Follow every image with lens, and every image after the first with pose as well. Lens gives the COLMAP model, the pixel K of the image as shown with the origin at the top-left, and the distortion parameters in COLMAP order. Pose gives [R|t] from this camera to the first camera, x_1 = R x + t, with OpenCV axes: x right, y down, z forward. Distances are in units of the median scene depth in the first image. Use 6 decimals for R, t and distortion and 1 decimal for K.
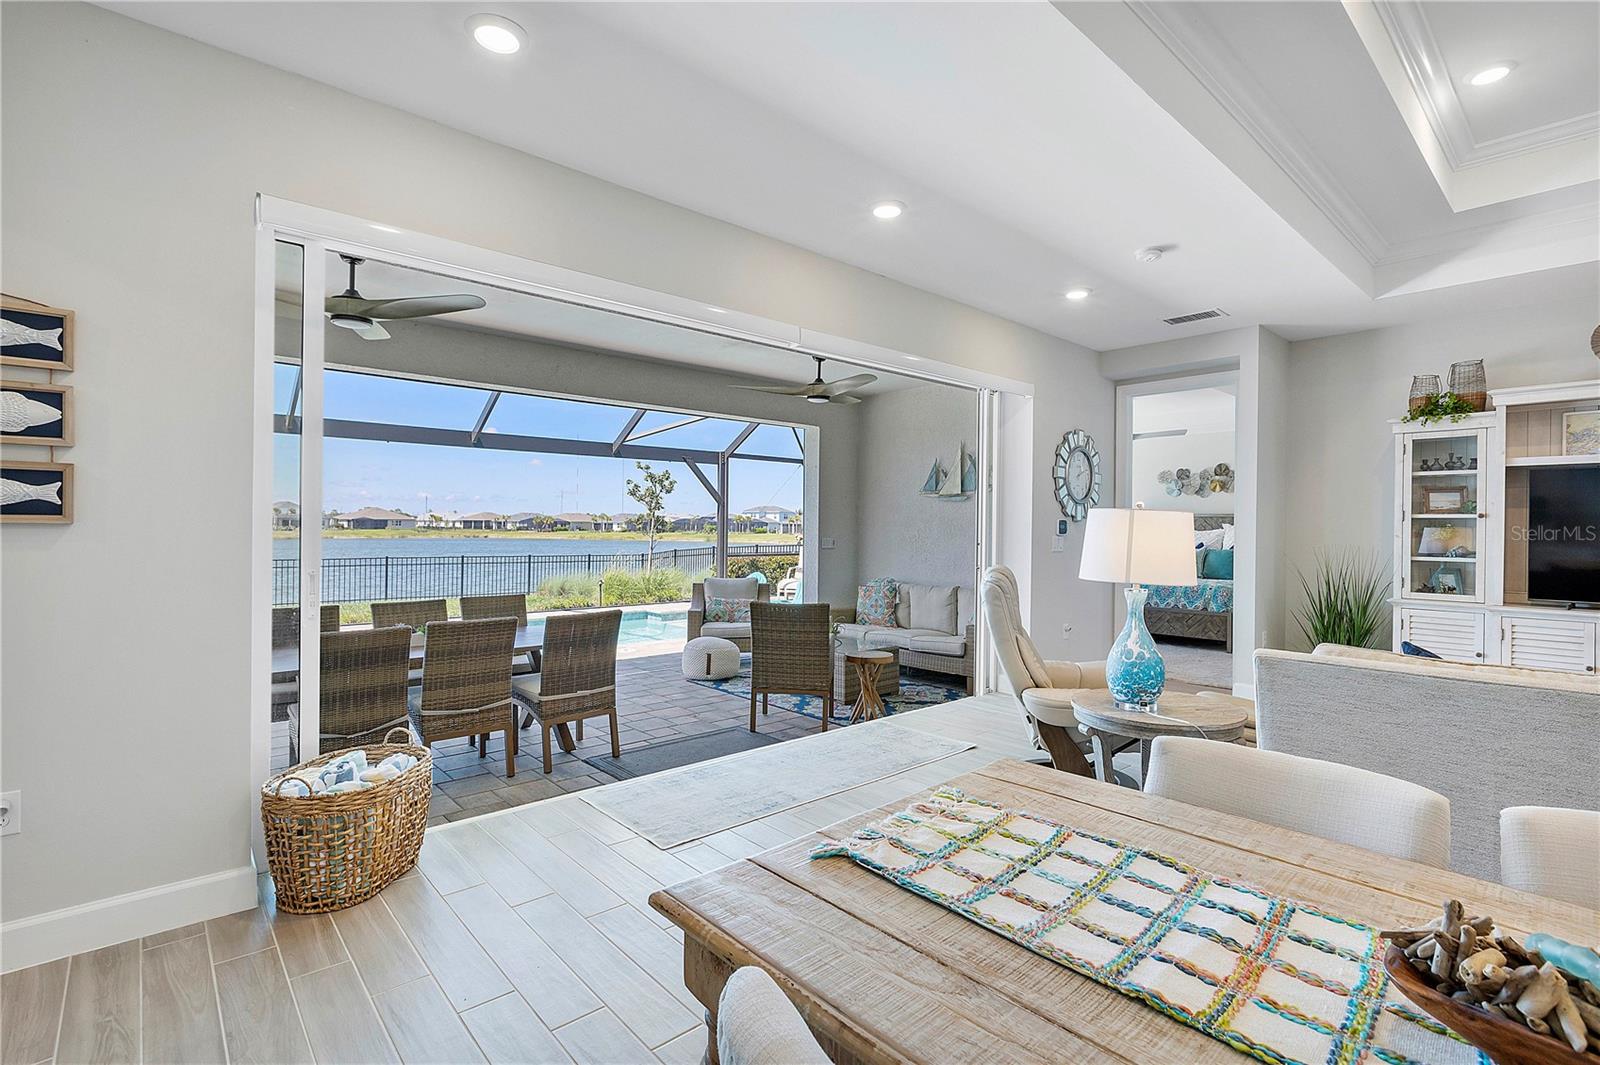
lens RADIAL K [[739.5, 0, 798.6], [0, 739.5, 525.2], [0, 0, 1]] dist [-0.007171, -0.000818]
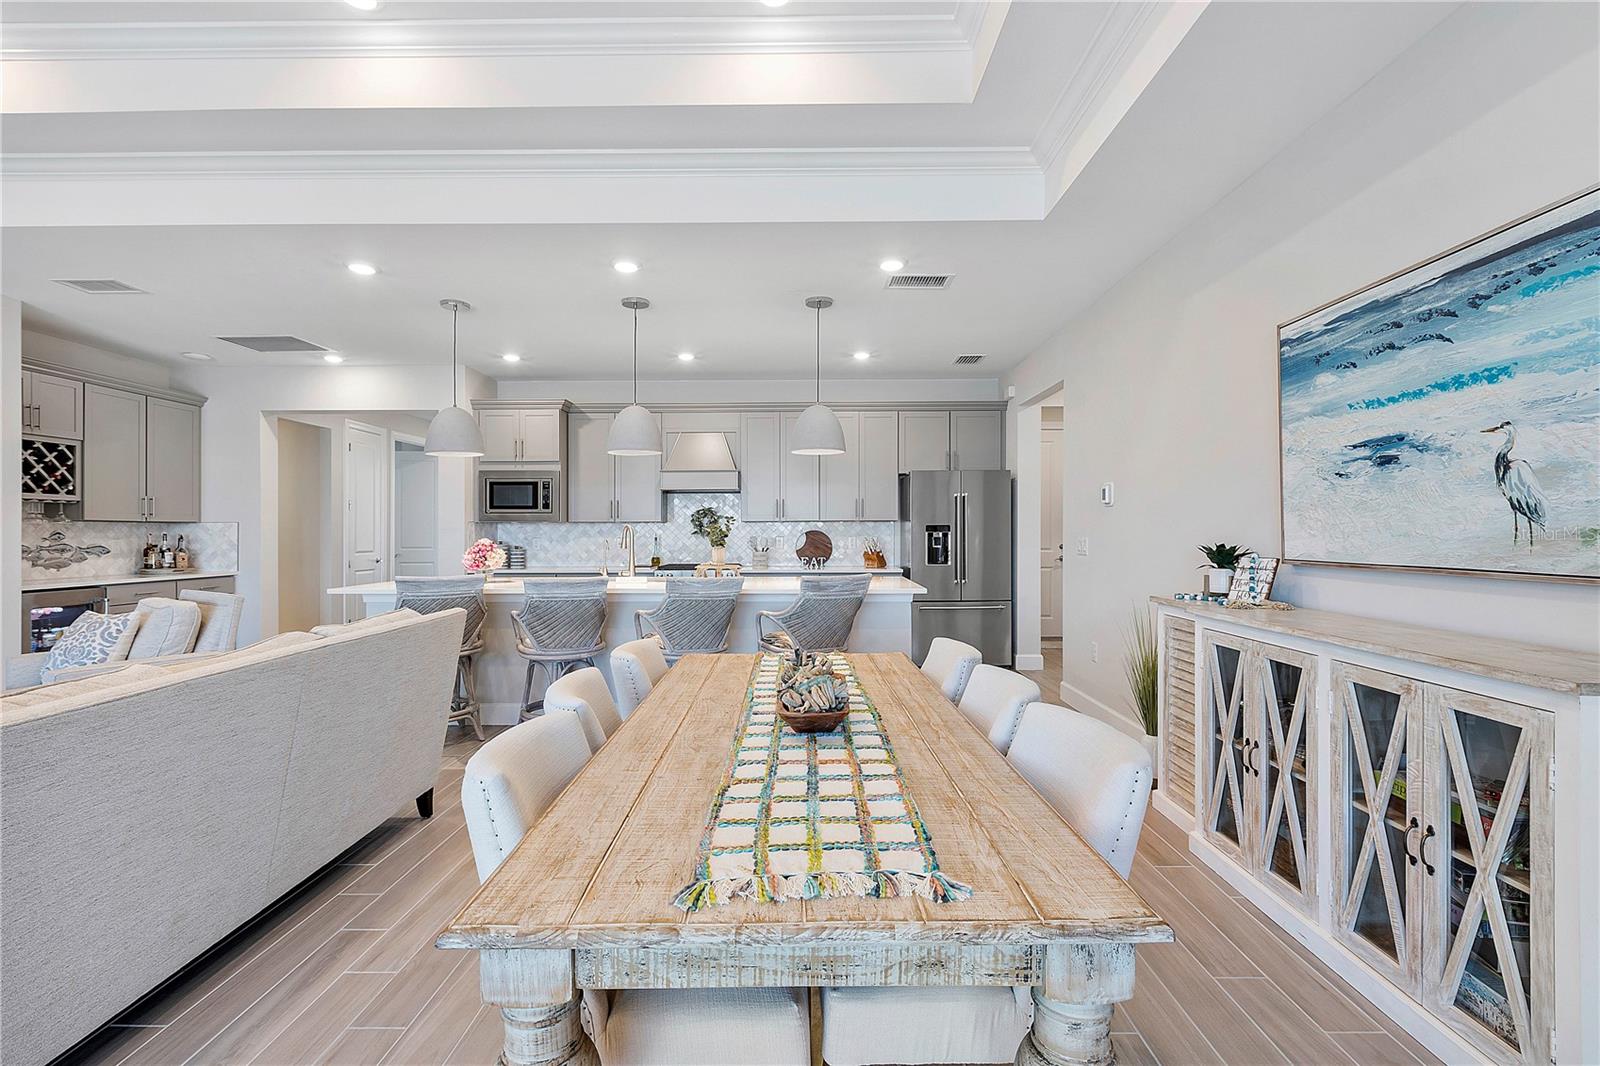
lens RADIAL K [[728.4, 0, 792.5], [0, 728.4, 535.6], [0, 0, 1]] dist [-0.002048, -0.000119]
pose [[-0.738037, -0.010277, 0.674682, -0.092854], [-0.008171, 0.999947, 0.006293, 0.004023], [-0.674711, -0.000868, -0.738082, 0.407030]]
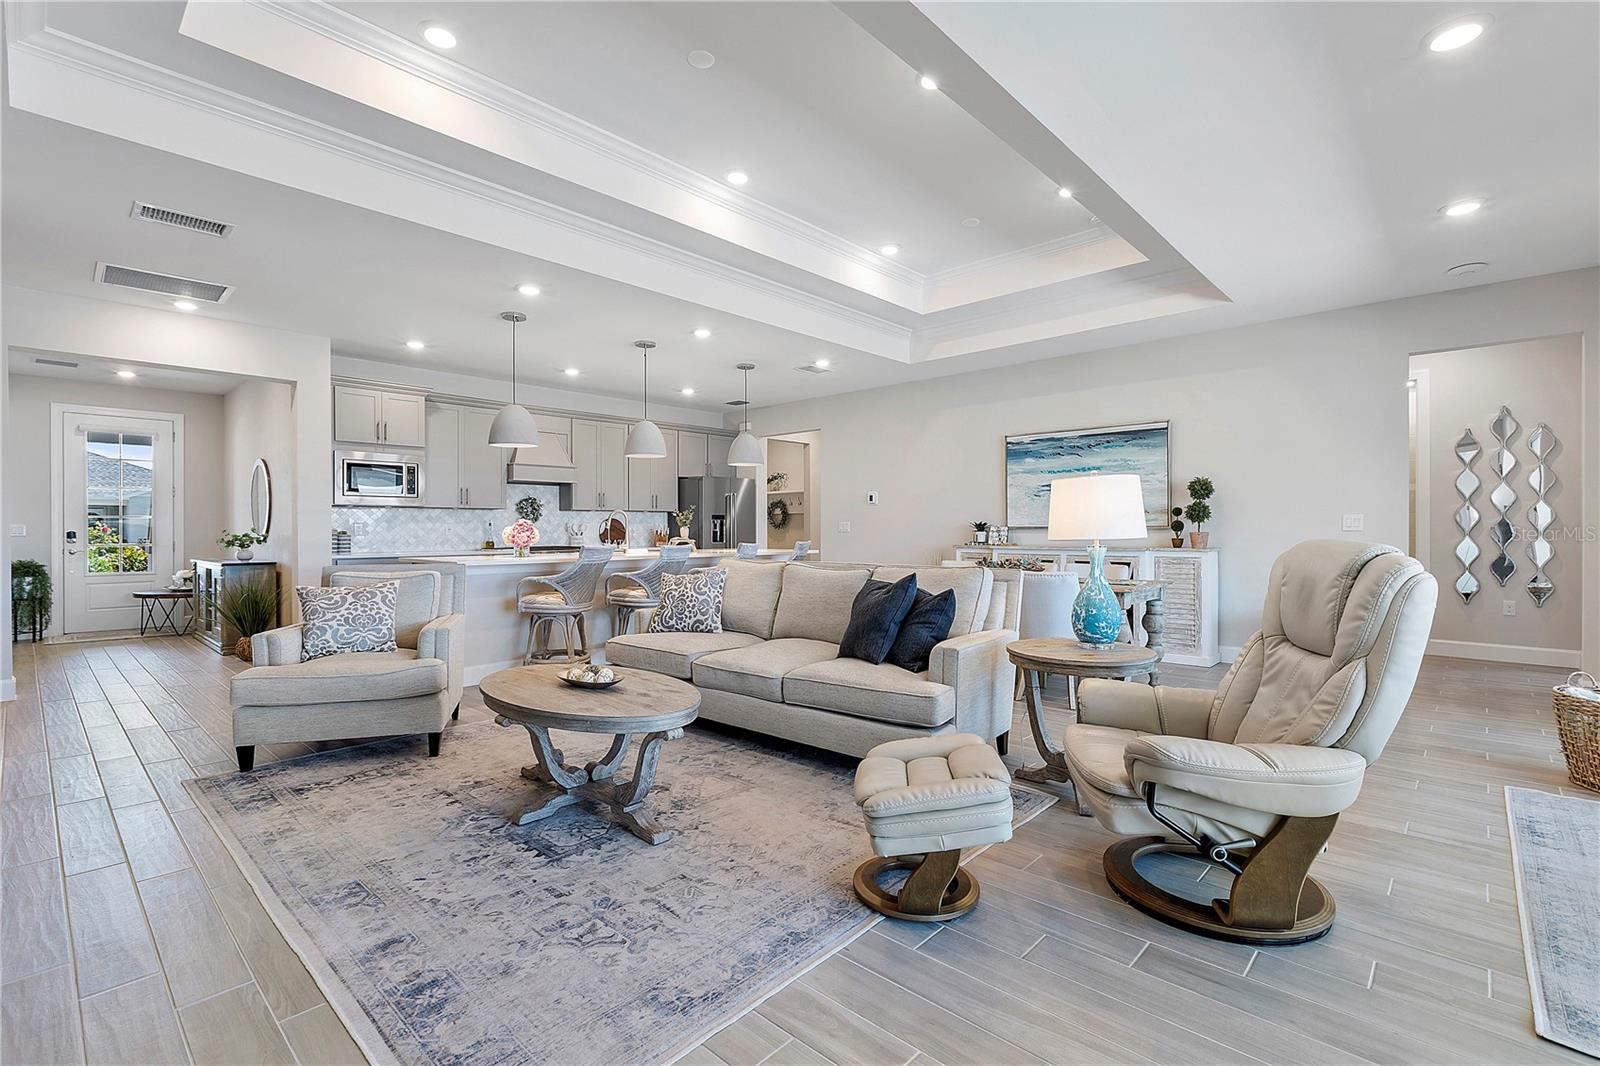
lens RADIAL K [[728.4, 0, 809.4], [0, 728.4, 527.4], [0, 0, 1]] dist [-0.002048, -0.000119]
pose [[-0.994154, -0.005043, -0.107852, 0.560994], [-0.004140, 0.999954, -0.008596, 0.037615], [0.107890, -0.008099, -0.994130, 1.137031]]
